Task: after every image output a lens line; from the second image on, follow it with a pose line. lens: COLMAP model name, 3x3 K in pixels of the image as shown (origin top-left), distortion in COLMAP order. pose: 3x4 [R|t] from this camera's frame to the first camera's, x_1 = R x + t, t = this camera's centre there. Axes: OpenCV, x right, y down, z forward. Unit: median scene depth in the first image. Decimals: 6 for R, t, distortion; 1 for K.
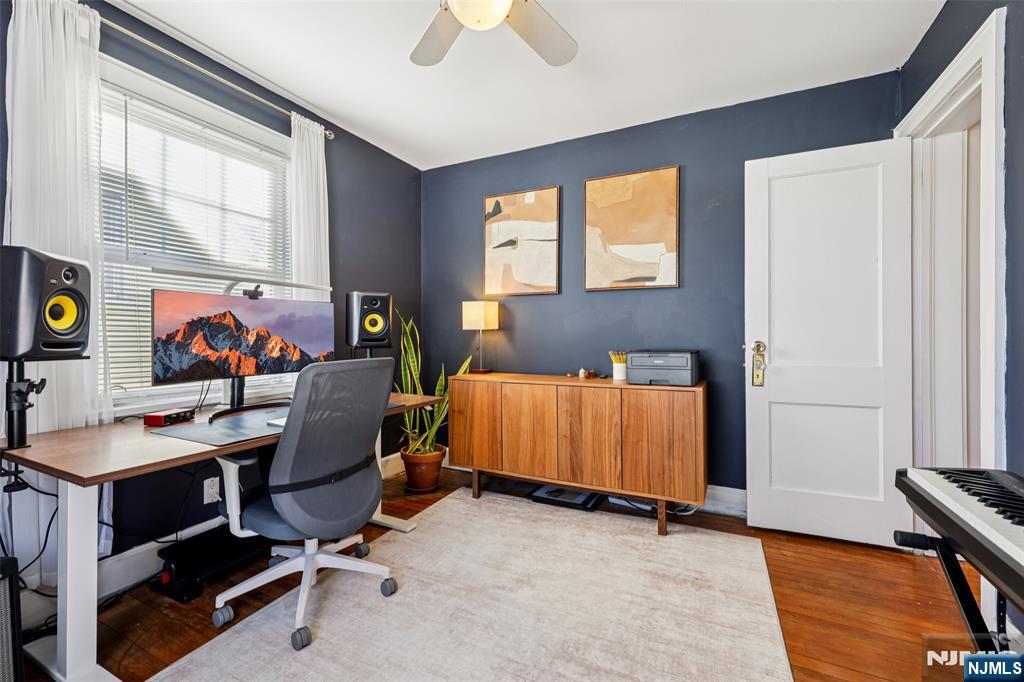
lens RADIAL K [[425.6, 0, 515.2], [0, 425.6, 338.2], [0, 0, 1]] dist [-0.004582, -0.000514]
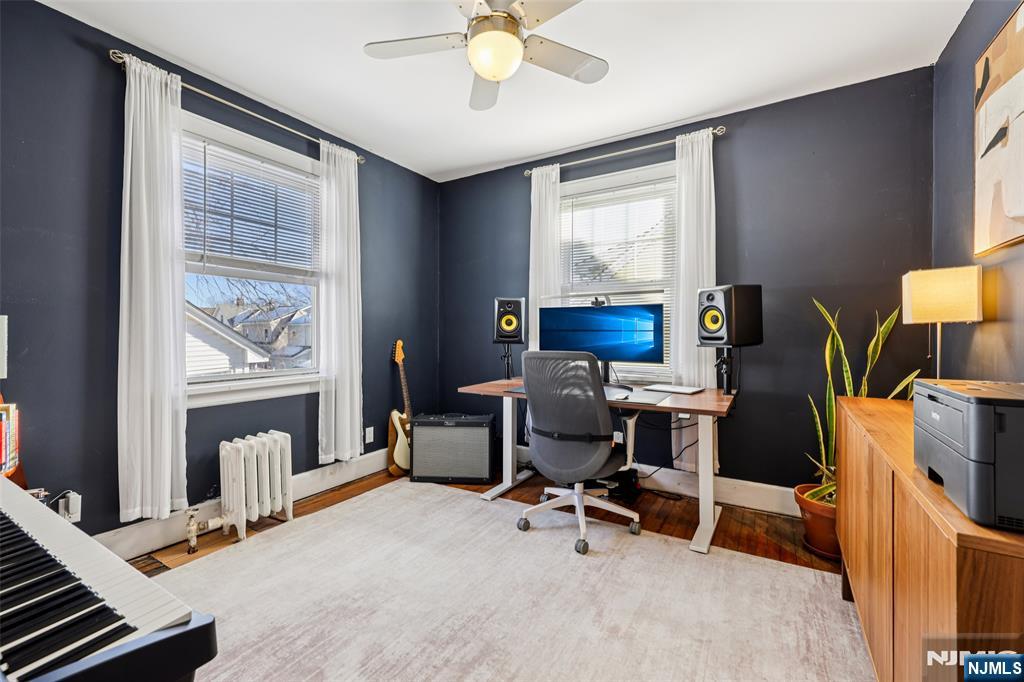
lens RADIAL K [[425.6, 0, 515.5], [0, 425.6, 335.2], [0, 0, 1]] dist [-0.004582, -0.000514]
pose [[-0.088736, 0.006545, -0.996034, 0.722831], [-0.009809, 0.999924, 0.007445, -0.004726], [0.996007, 0.010430, -0.088665, 0.746592]]
